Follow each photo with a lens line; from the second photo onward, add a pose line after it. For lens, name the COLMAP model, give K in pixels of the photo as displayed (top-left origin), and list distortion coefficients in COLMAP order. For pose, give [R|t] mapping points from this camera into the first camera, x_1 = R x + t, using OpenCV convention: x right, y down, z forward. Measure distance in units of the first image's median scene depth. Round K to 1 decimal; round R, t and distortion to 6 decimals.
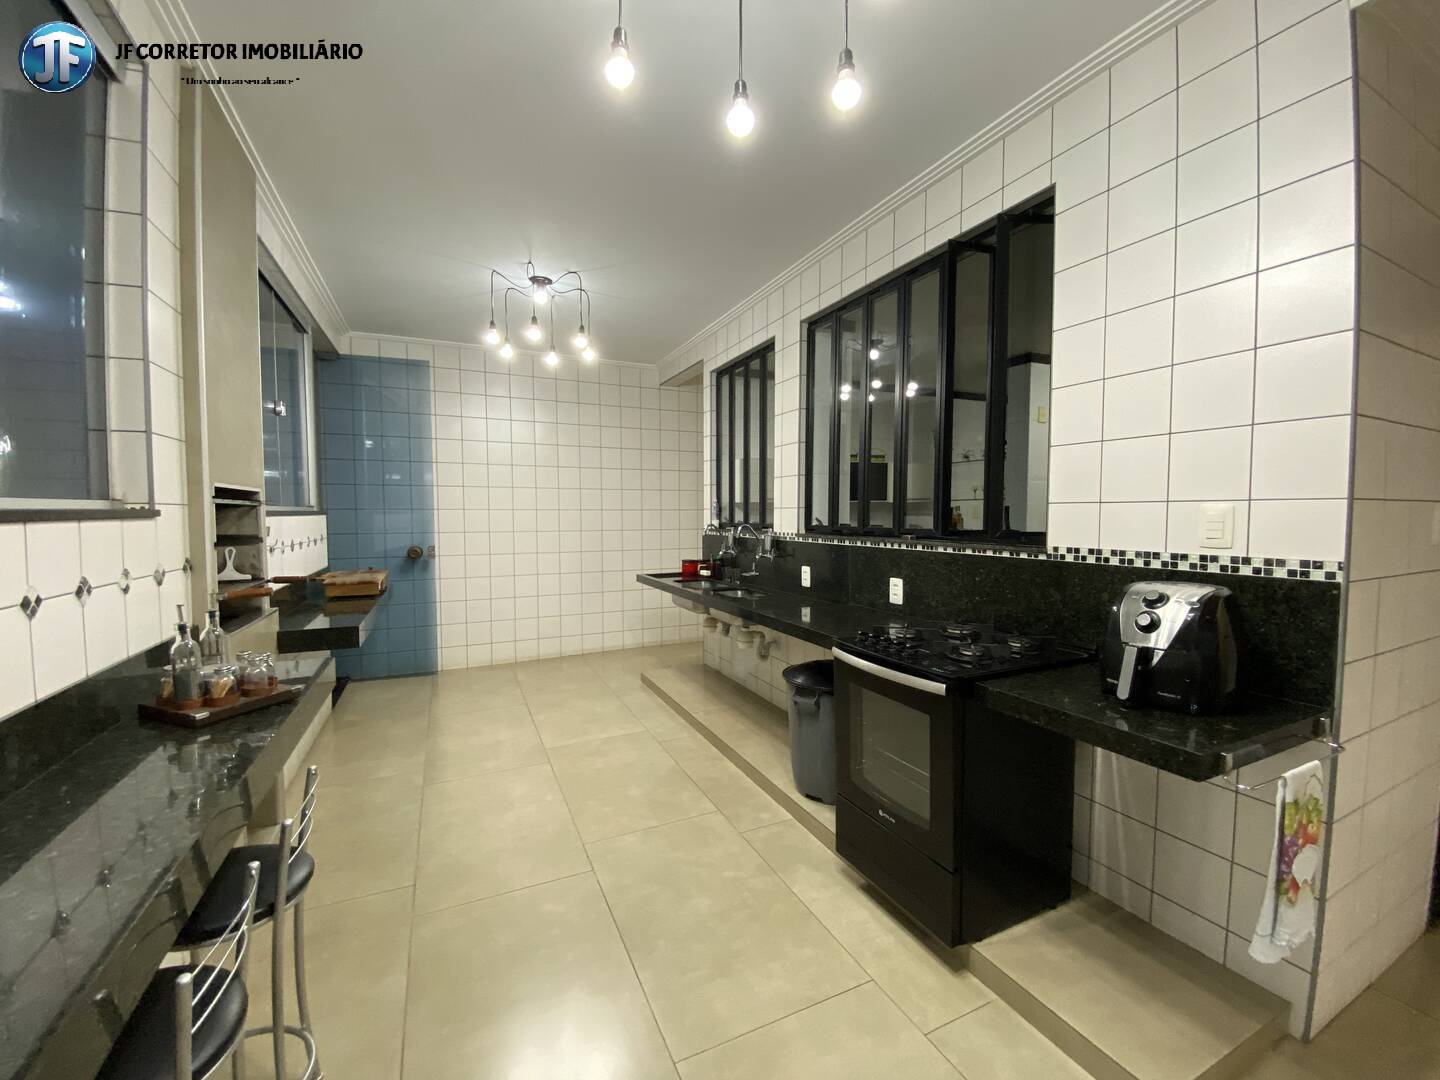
lens RADIAL K [[587.1, 0, 720.7], [0, 587.1, 540.8], [0, 0, 1]] dist [0.062545, -0.042317]
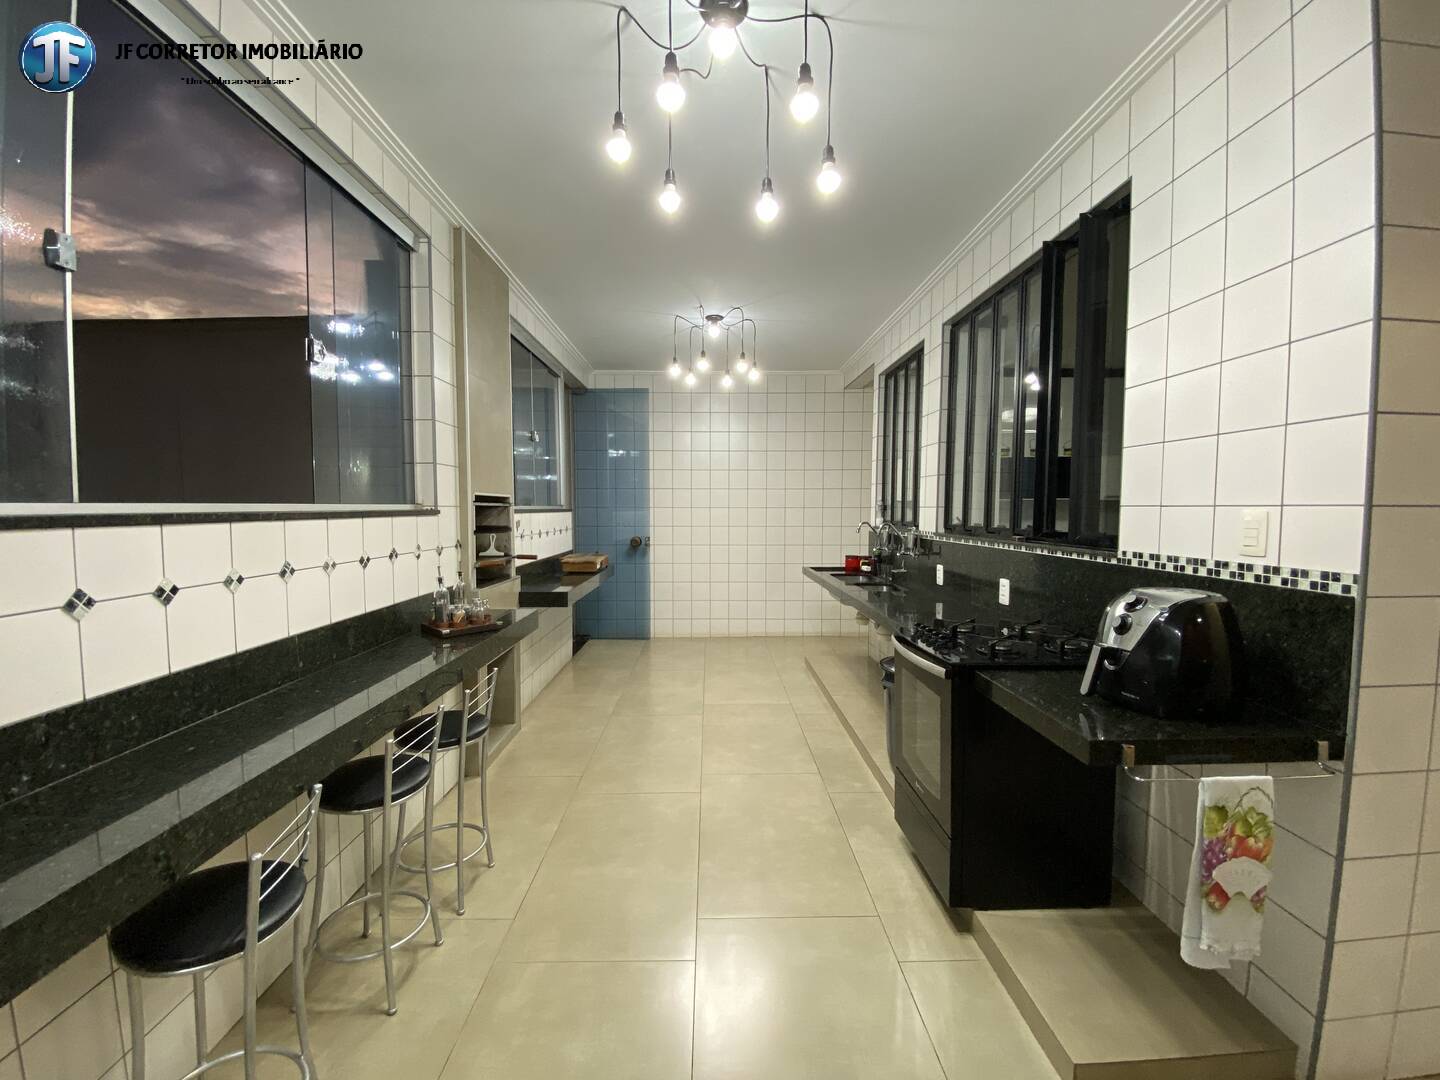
lens RADIAL K [[587.1, 0, 720.7], [0, 587.1, 540.8], [0, 0, 1]] dist [0.062545, -0.042317]
pose [[0.915287, 0.025931, -0.401968, 0.315822], [-0.022862, 0.999661, 0.012429, -0.003407], [0.402154, -0.002186, 0.915569, -0.140805]]
